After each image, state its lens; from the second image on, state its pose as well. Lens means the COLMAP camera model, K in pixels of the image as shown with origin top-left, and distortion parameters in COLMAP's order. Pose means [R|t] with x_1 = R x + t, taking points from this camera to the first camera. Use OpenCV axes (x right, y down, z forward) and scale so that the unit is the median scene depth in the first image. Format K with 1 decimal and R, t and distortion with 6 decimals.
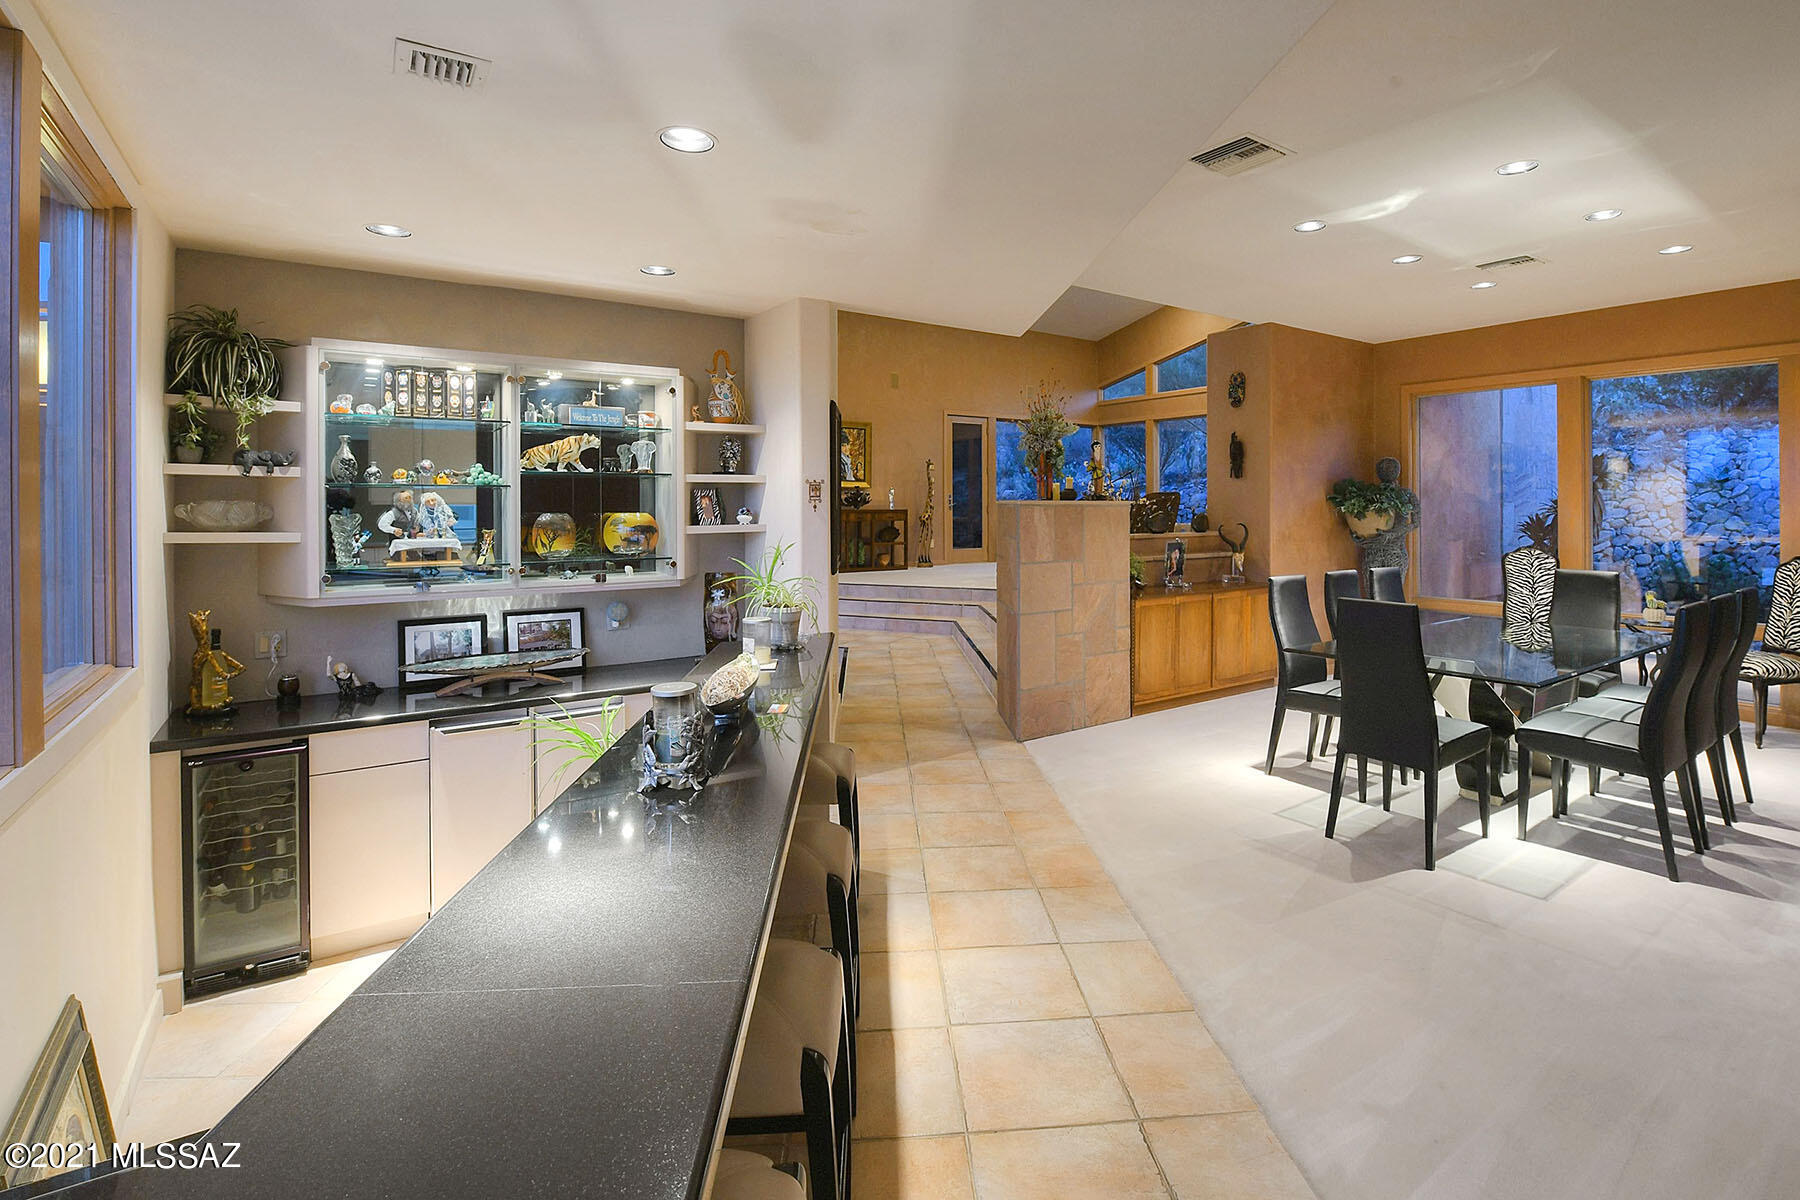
lens RADIAL K [[836.5, 0, 901.4], [0, 836.5, 486.9], [0, 0, 1]] dist [-0.024032, -0.000560]
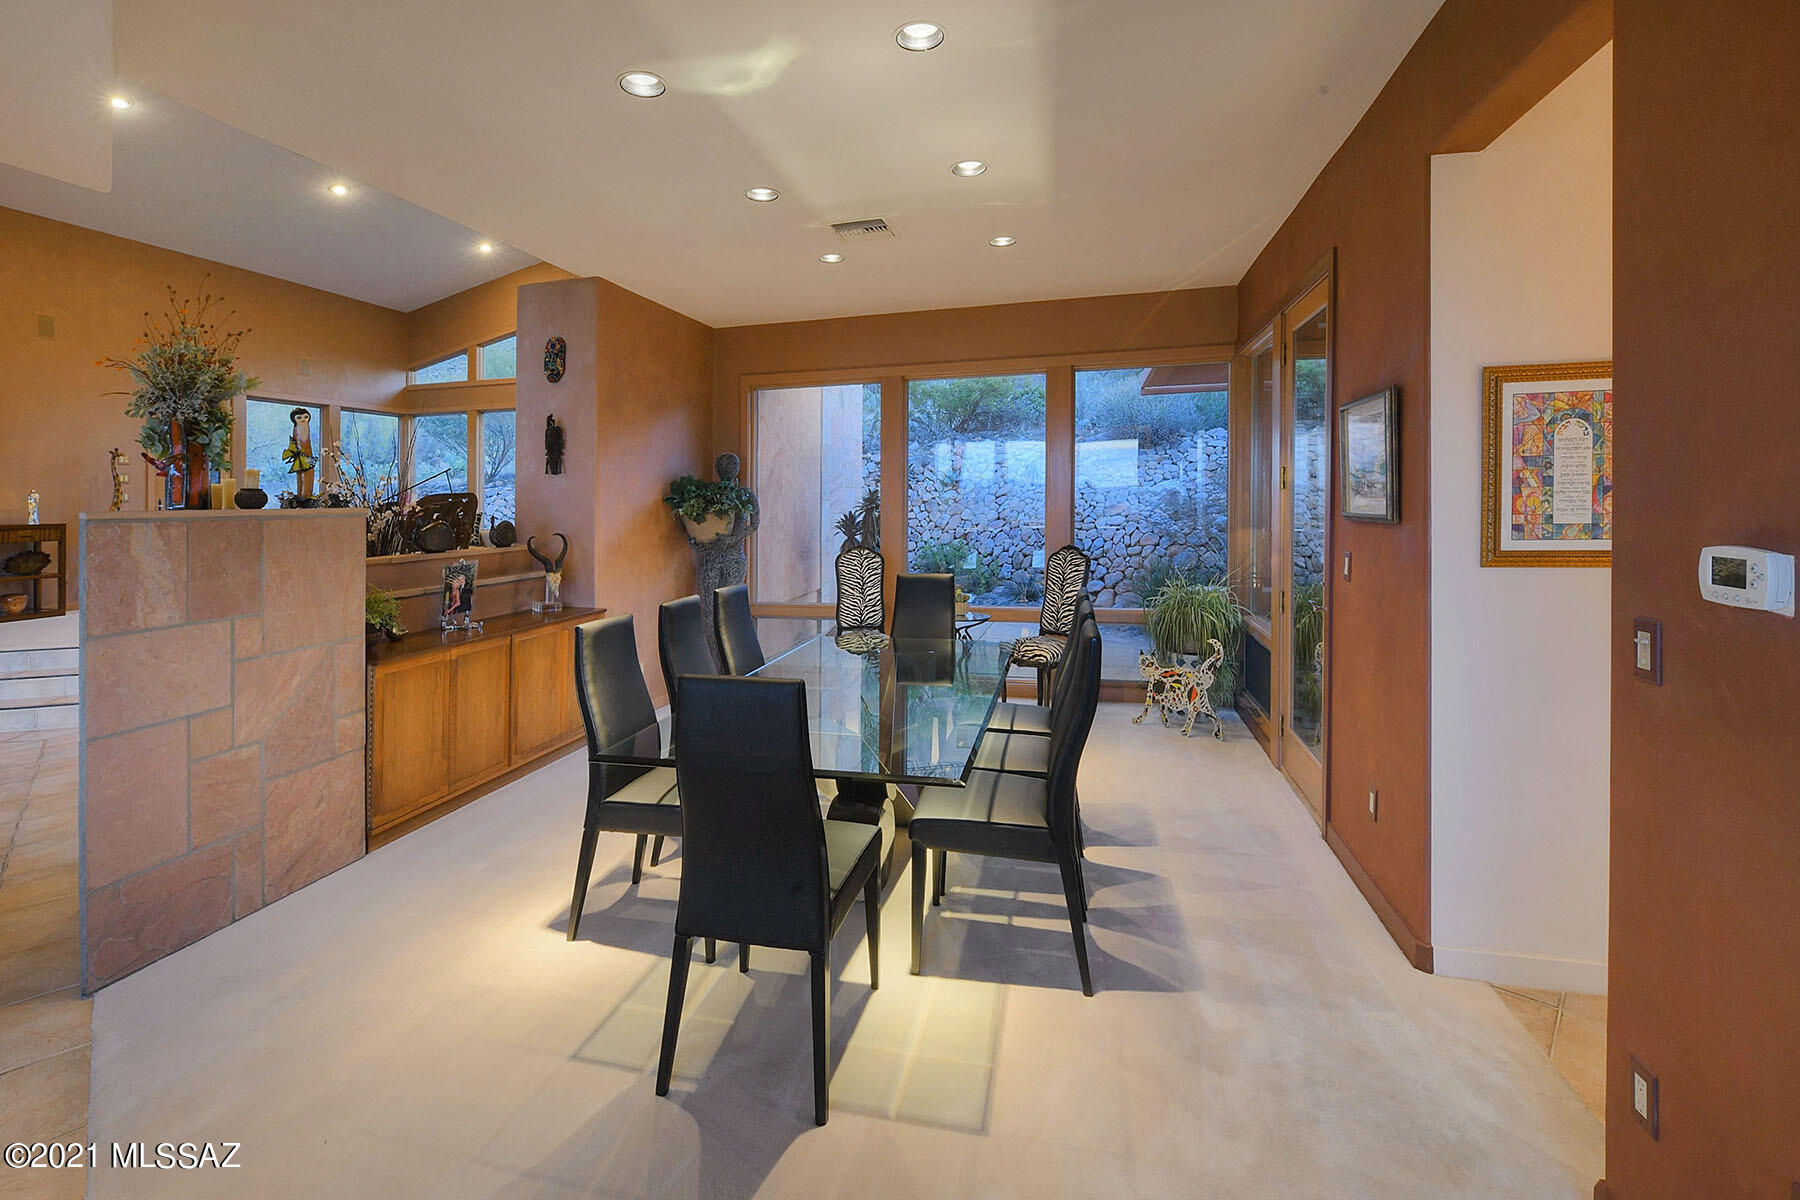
lens RADIAL K [[774.9, 0, 891.5], [0, 774.9, 461.9], [0, 0, 1]] dist [0.001657, 0.000018]
pose [[0.726695, 0.020424, 0.686656, 0.157967], [0.003139, 0.999449, -0.033050, 0.003122], [-0.686953, 0.026173, 0.726231, 0.304265]]
